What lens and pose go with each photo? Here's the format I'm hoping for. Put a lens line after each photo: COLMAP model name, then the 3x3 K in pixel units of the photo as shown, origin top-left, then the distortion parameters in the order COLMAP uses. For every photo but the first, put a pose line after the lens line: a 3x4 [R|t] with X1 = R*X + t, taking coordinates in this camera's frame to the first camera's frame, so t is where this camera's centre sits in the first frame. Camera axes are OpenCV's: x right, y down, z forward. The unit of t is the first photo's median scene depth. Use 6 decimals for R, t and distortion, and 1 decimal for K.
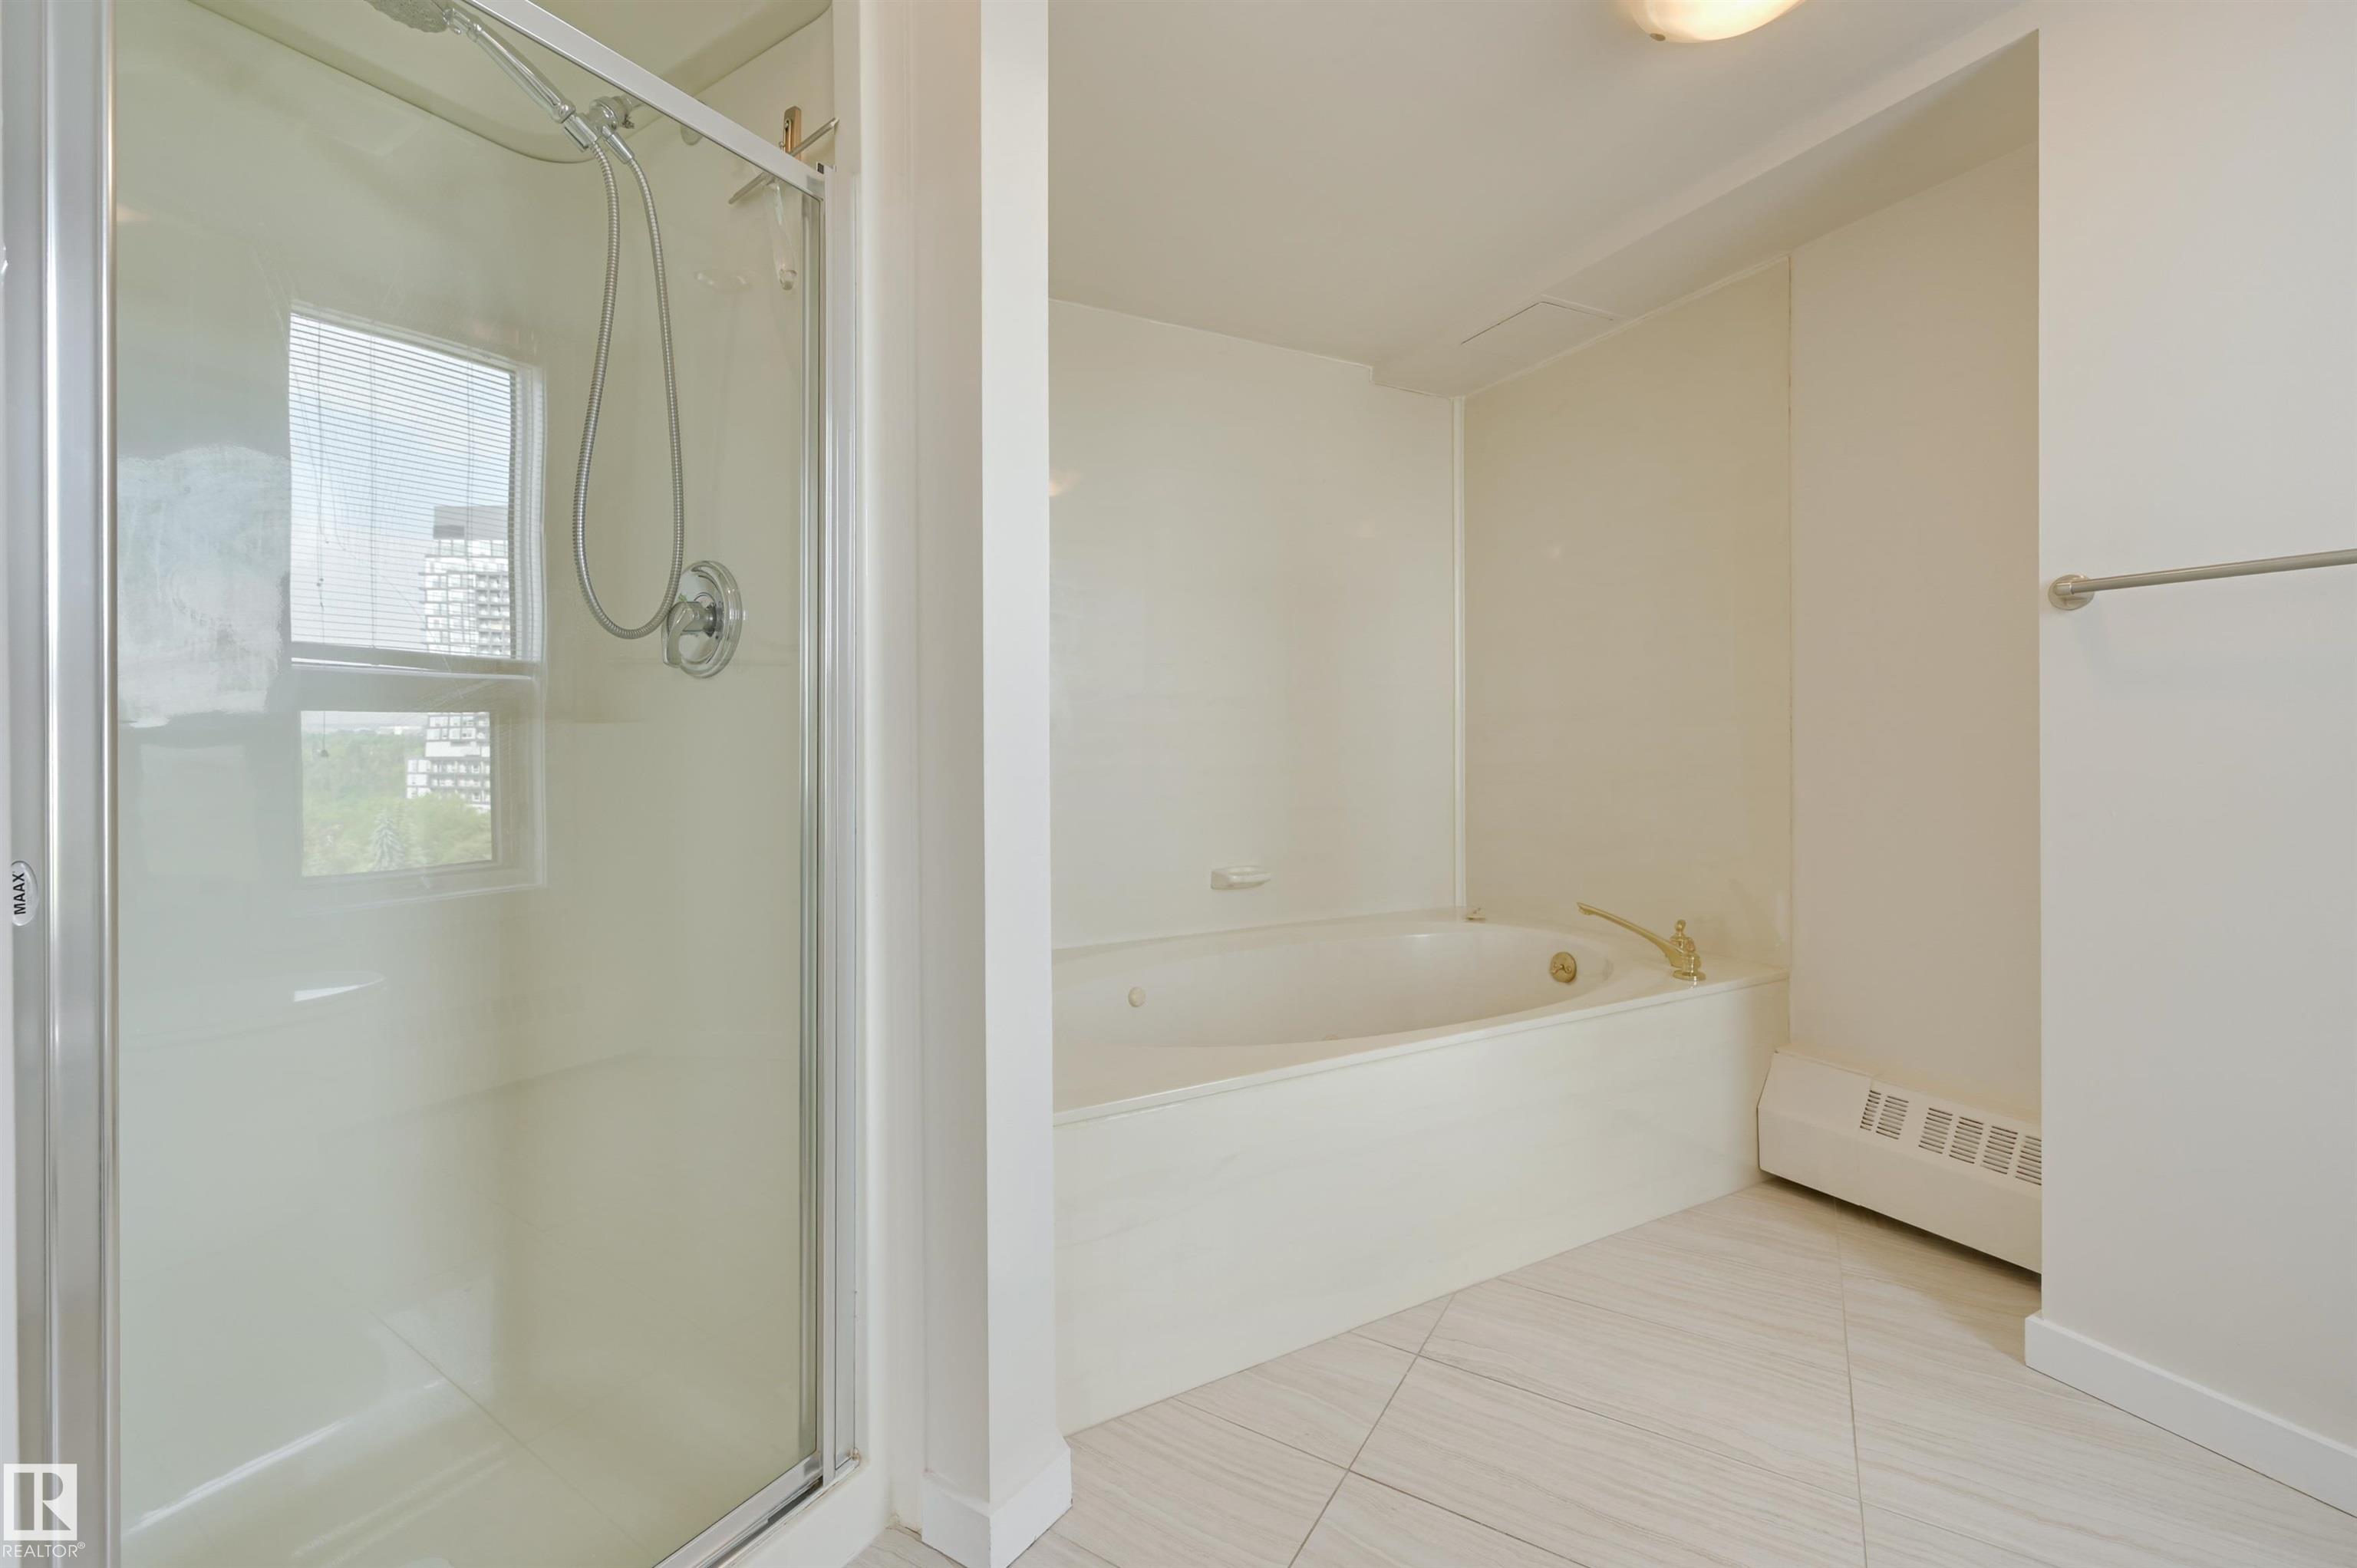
lens RADIAL K [[963.1, 0, 1185.1], [0, 963.1, 754.3], [0, 0, 1]] dist [0.002377, -0.000057]
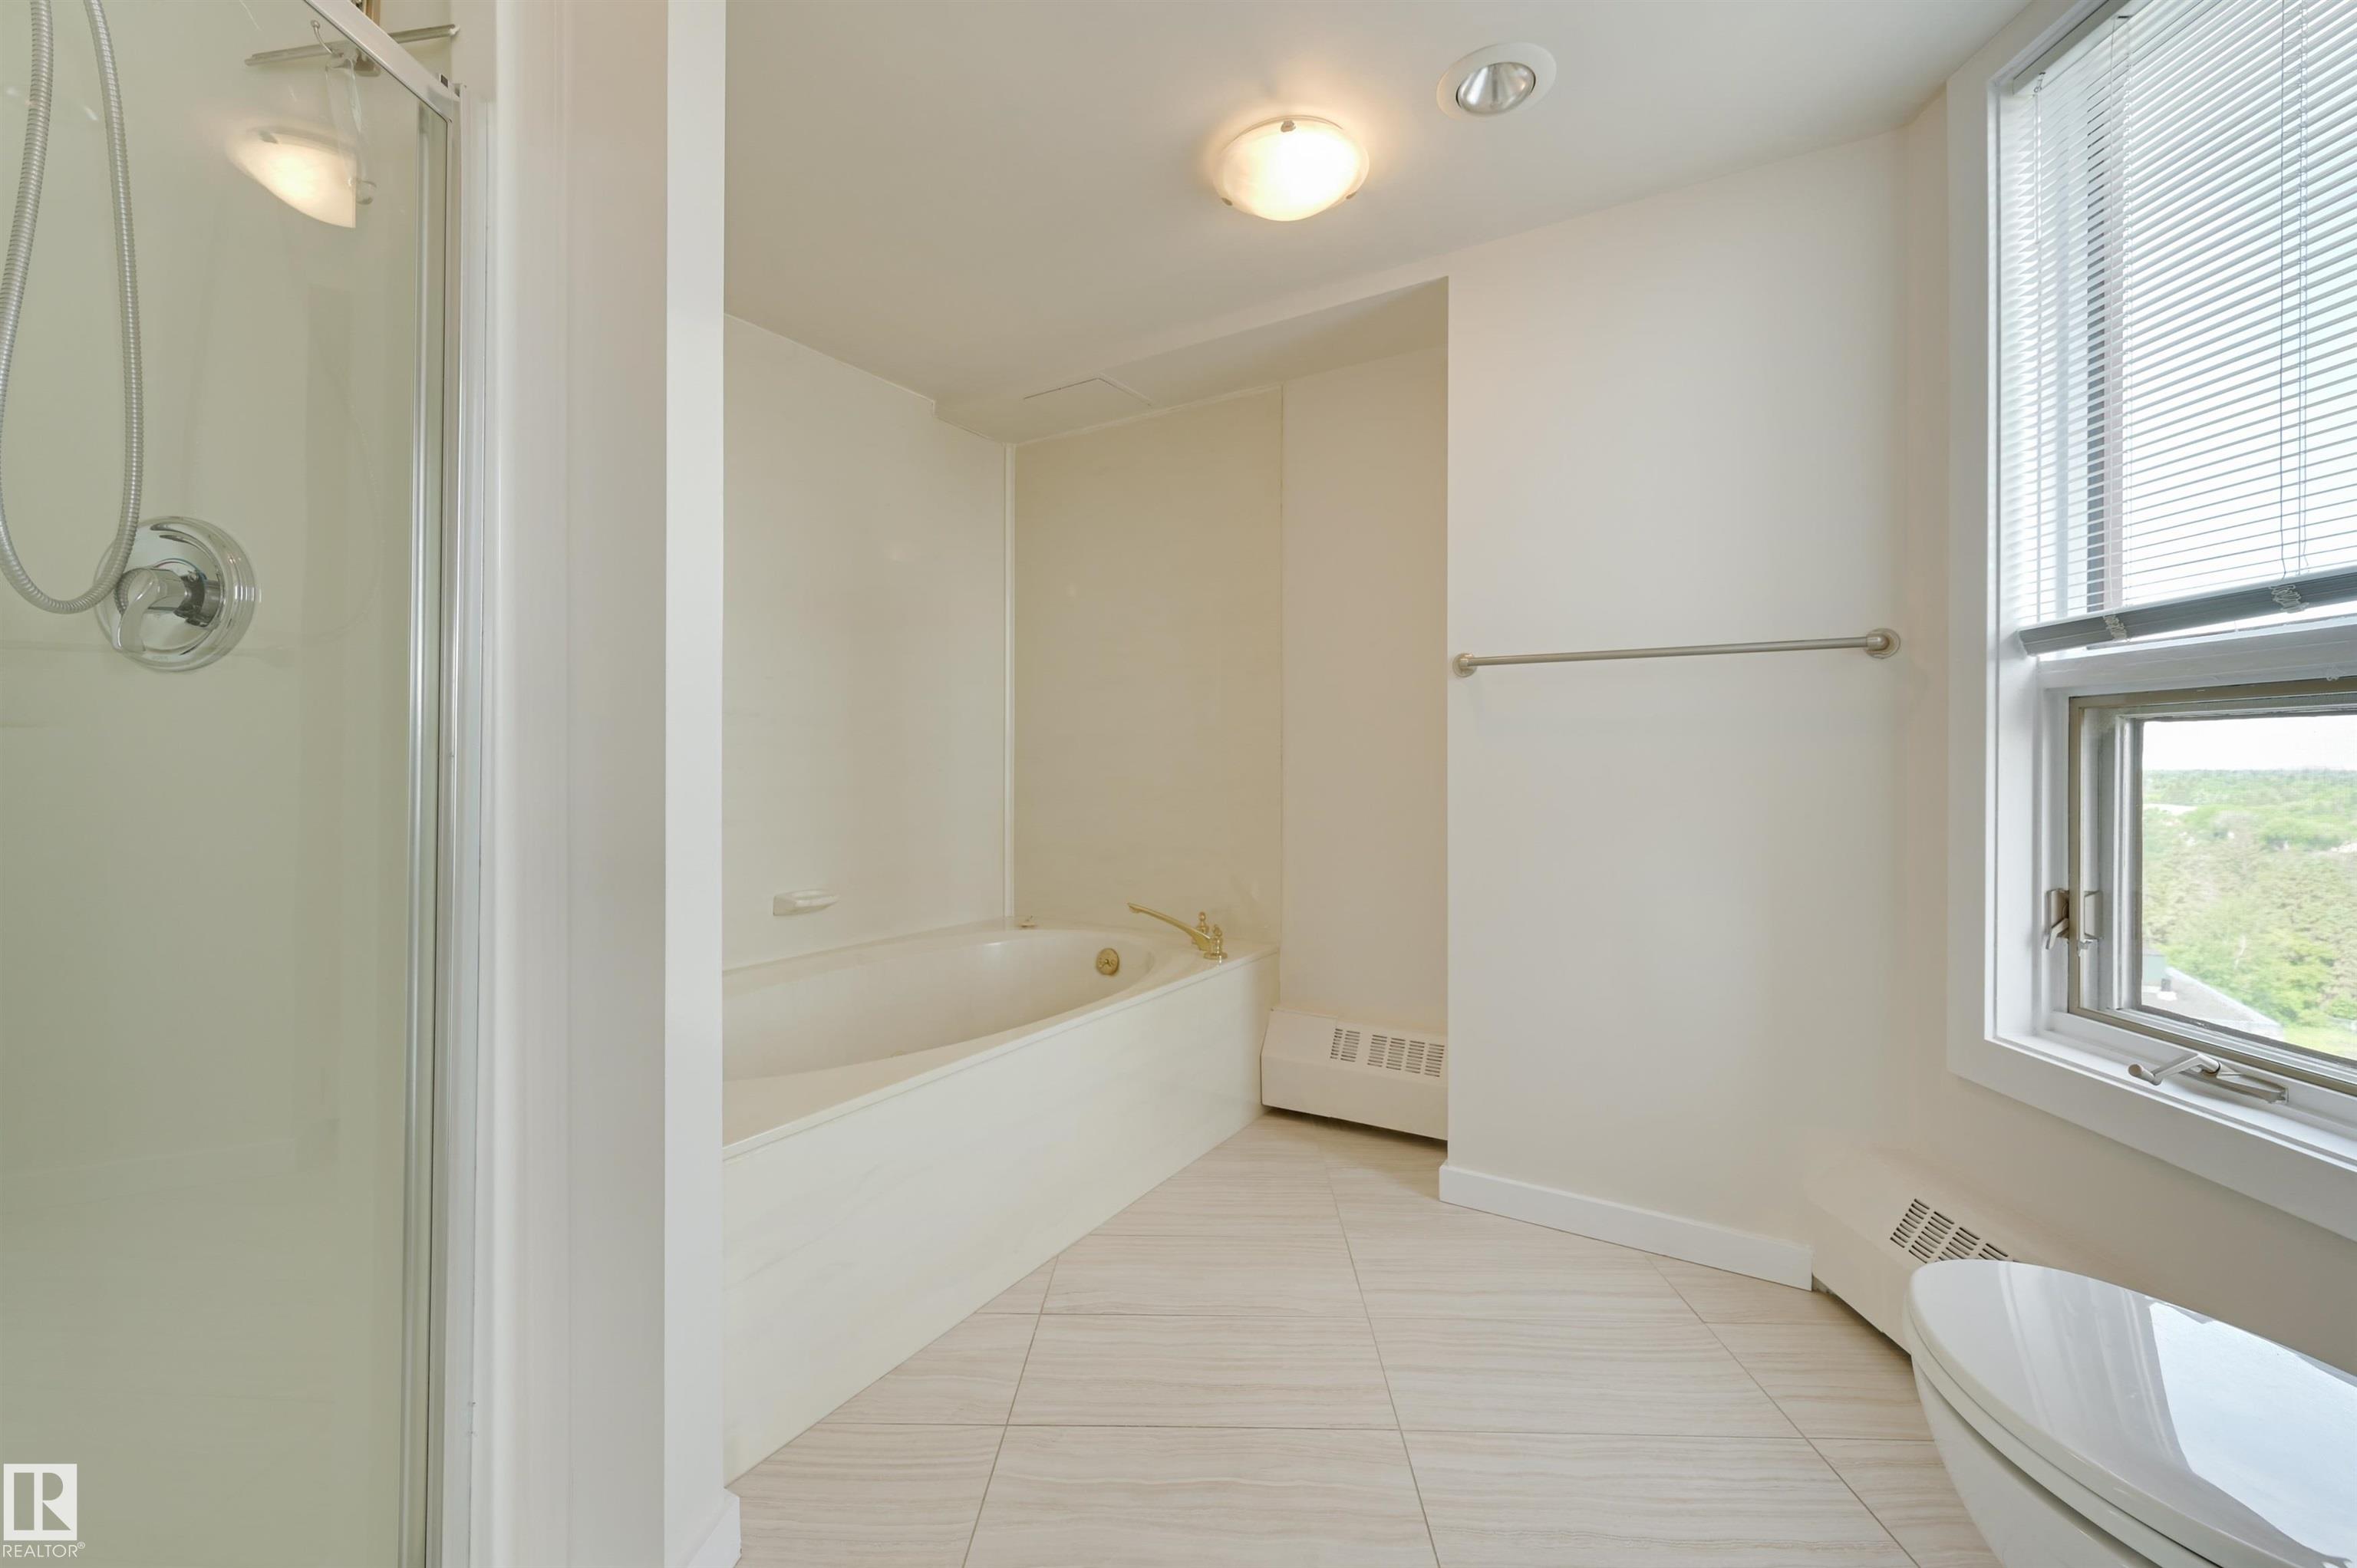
lens RADIAL K [[963.1, 0, 1168.2], [0, 963.1, 772.0], [0, 0, 1]] dist [0.002377, -0.000057]
pose [[0.865777, 0.002799, 0.500422, -0.168192], [-0.001283, 0.999993, -0.003374, 0.000202], [-0.500428, 0.002279, 0.865775, -0.035006]]
